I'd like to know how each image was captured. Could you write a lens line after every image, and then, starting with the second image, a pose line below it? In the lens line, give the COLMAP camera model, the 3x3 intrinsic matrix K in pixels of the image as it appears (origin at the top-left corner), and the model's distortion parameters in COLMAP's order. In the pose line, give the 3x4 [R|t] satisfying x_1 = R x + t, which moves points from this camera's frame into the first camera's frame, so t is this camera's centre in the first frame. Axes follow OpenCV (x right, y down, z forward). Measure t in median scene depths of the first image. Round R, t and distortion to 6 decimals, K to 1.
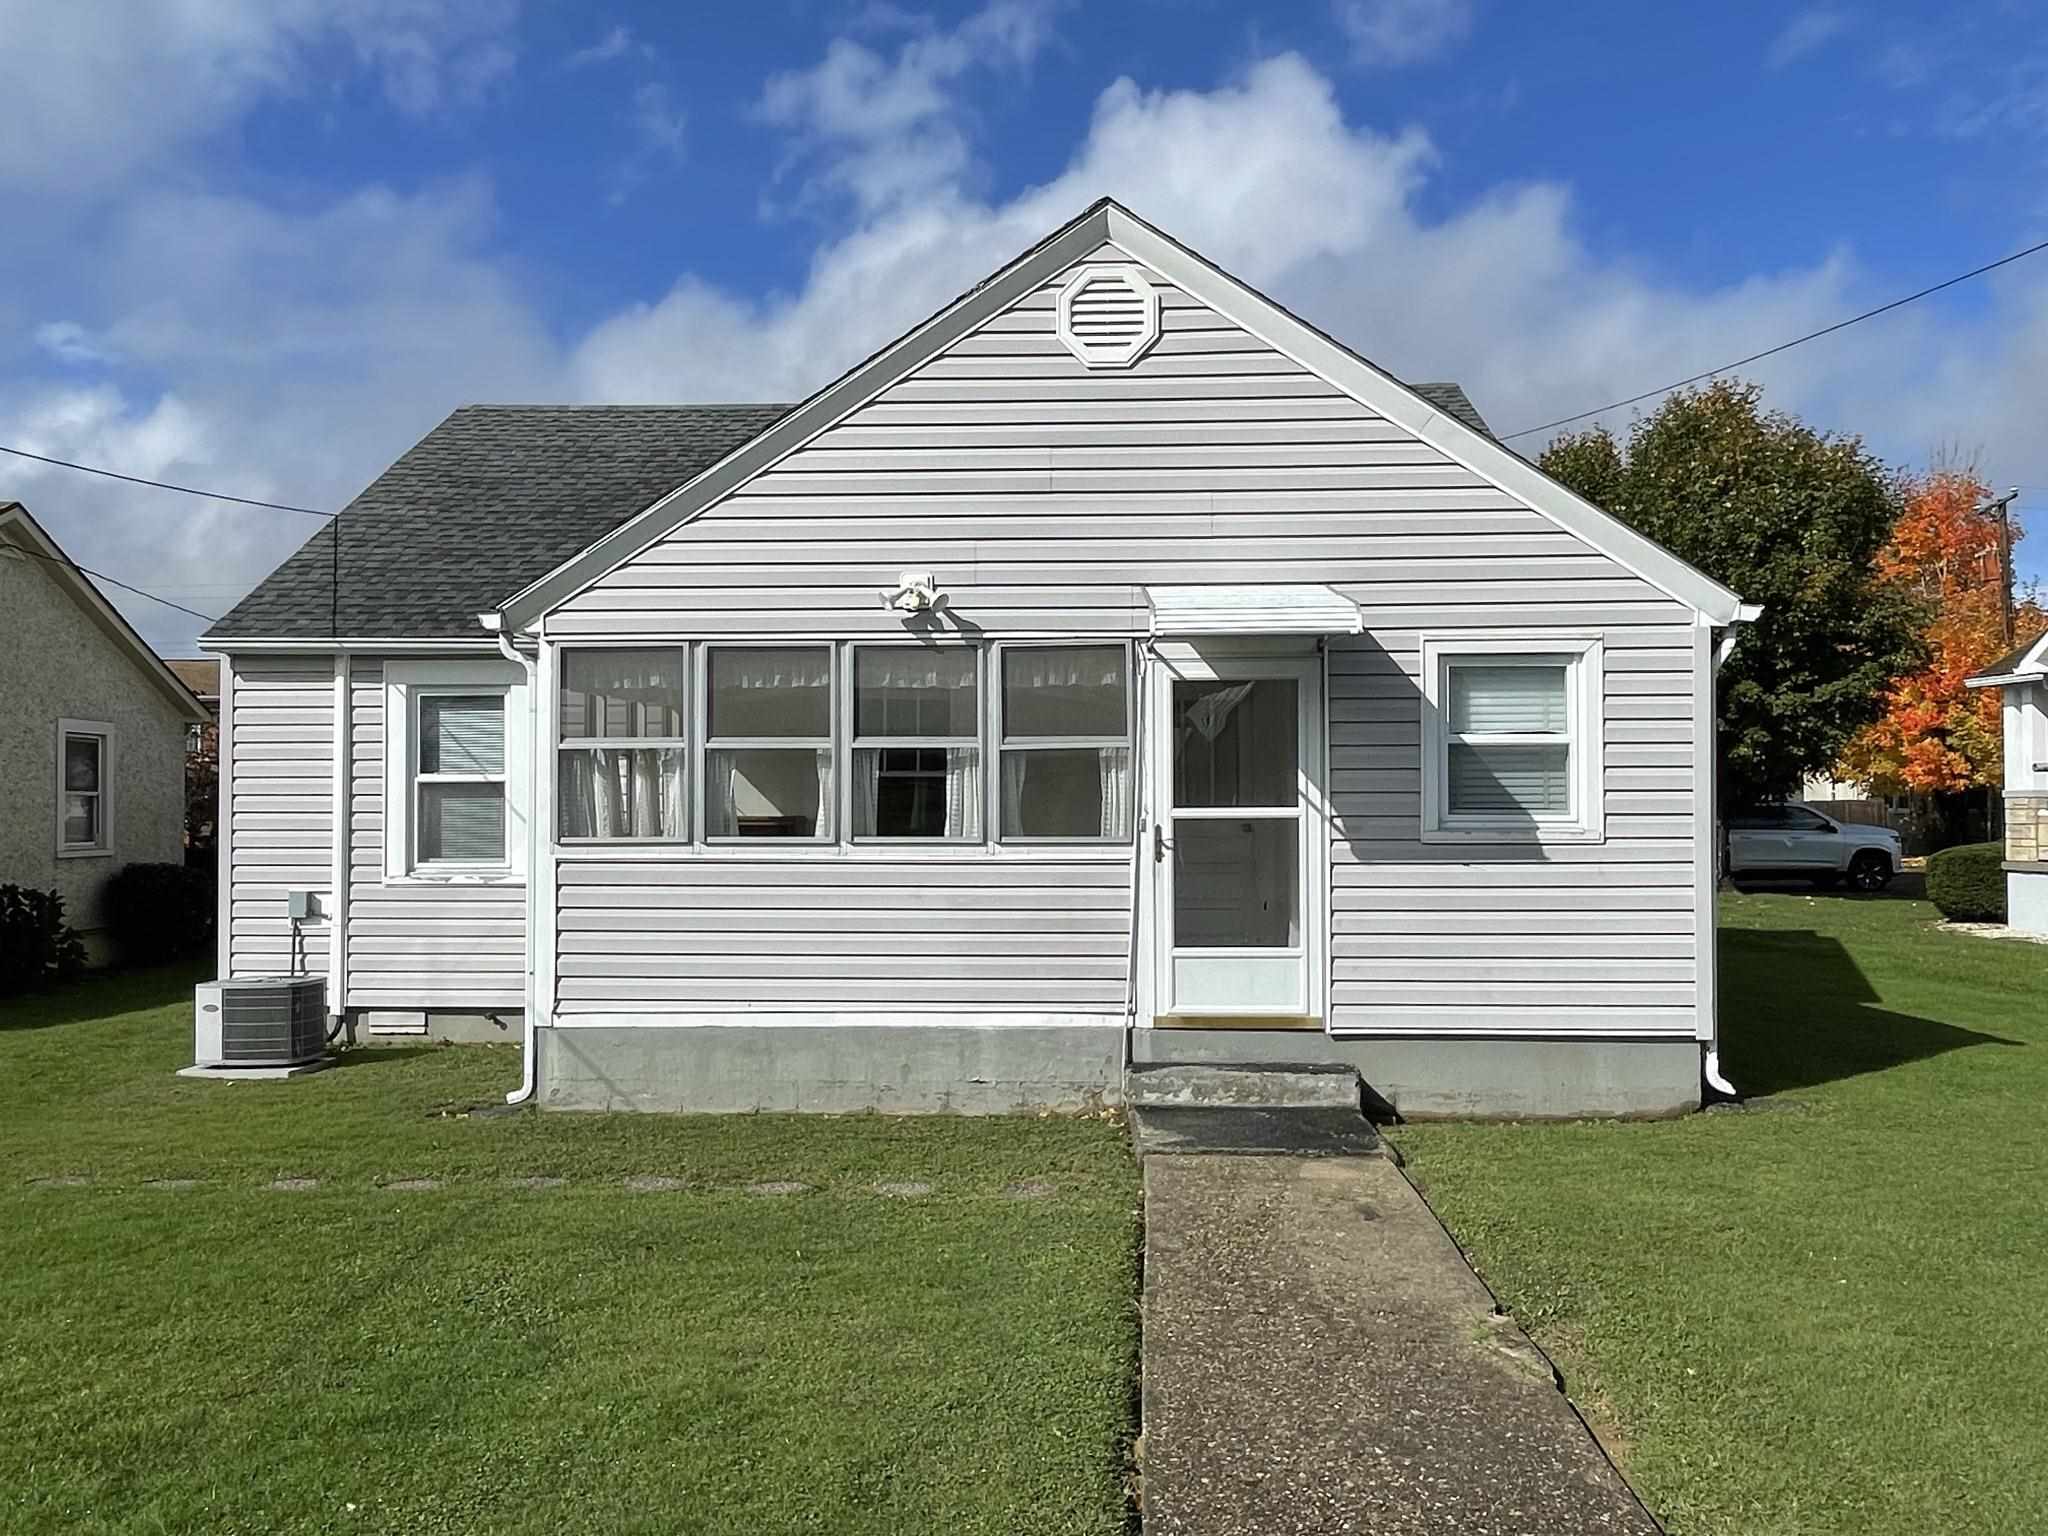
lens RADIAL K [[1521.7, 0, 1022.7], [0, 1521.7, 767.3], [0, 0, 1]] dist [0.004621, -0.007256]
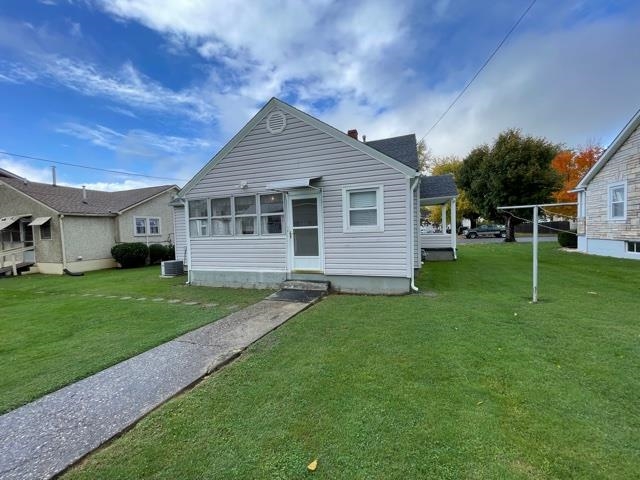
lens RADIAL K [[259.1, 0, 319.8], [0, 259.1, 242.1], [0, 0, 1]] dist [-0.001976, 0.001529]
pose [[0.958200, -0.015423, -0.285683, 0.409128], [0.036204, 0.997055, 0.067604, 0.022403], [0.283799, -0.075121, 0.955937, 0.246034]]
